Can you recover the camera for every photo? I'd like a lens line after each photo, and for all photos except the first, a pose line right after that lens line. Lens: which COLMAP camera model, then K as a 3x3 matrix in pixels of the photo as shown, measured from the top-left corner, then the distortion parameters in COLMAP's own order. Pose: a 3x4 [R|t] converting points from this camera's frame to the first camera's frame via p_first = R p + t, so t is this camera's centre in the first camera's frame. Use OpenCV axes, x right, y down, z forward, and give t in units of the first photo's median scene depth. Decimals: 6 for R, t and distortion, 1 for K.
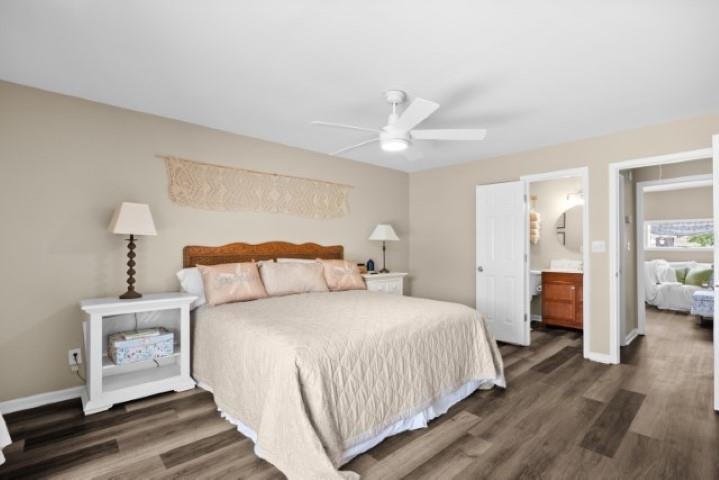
lens RADIAL K [[338.2, 0, 357.5], [0, 338.2, 238.7], [0, 0, 1]] dist [-0.001600, -0.000141]
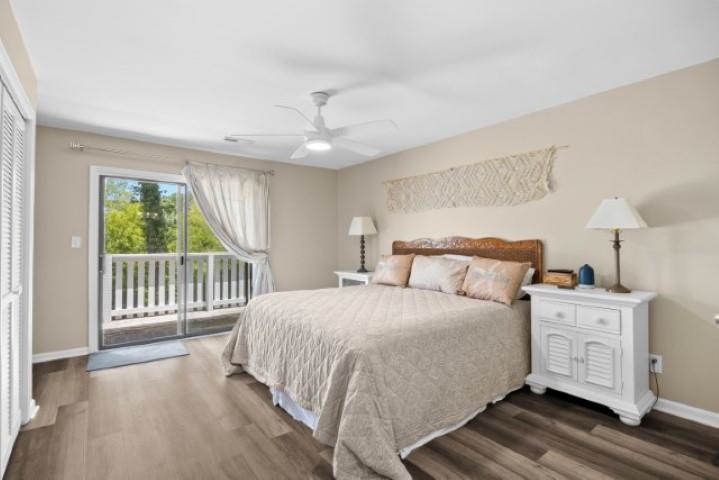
lens RADIAL K [[338.2, 0, 357.5], [0, 338.2, 238.7], [0, 0, 1]] dist [-0.001600, -0.000141]
pose [[-0.074293, -0.015265, -0.997120, 1.022981], [0.021935, 0.999616, -0.016938, 0.034065], [0.996995, -0.023131, -0.073929, 1.083973]]
